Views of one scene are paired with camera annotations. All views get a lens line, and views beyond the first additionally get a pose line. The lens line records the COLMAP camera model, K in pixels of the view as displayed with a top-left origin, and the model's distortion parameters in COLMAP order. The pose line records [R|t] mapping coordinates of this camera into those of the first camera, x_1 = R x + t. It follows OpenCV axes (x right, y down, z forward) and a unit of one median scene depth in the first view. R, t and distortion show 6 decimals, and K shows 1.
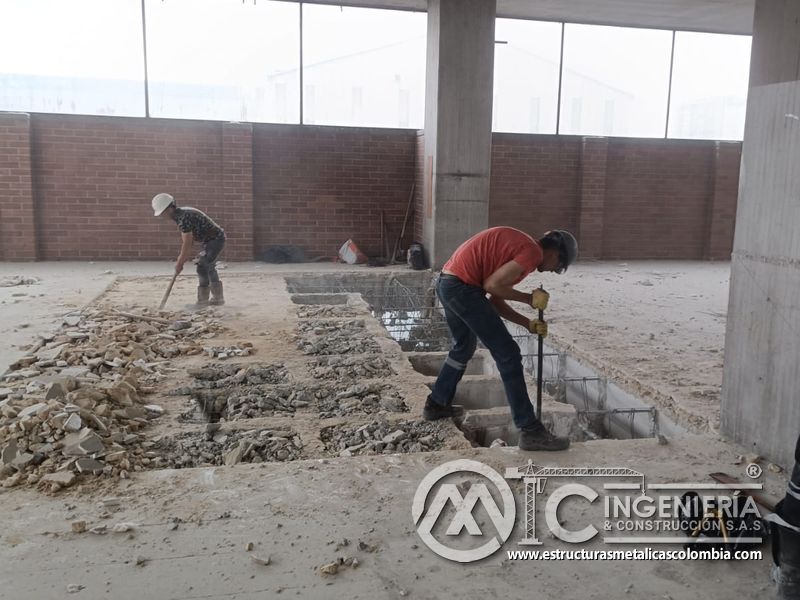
lens RADIAL K [[764.9, 0, 432.6], [0, 764.9, 299.1], [0, 0, 1]] dist [0.094188, -0.145482]
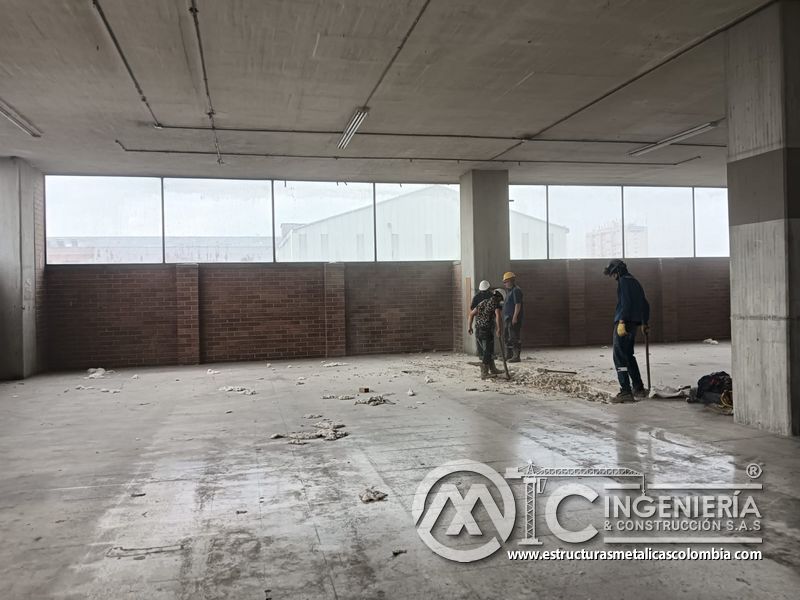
lens RADIAL K [[616.6, 0, 404.9], [0, 616.6, 288.0], [0, 0, 1]] dist [0.074588, -0.135270]
pose [[0.998765, -0.049672, 0.000571, -0.123533], [0.049027, 0.983816, -0.172346, 0.029089], [0.007999, 0.172161, 0.985036, -0.150556]]
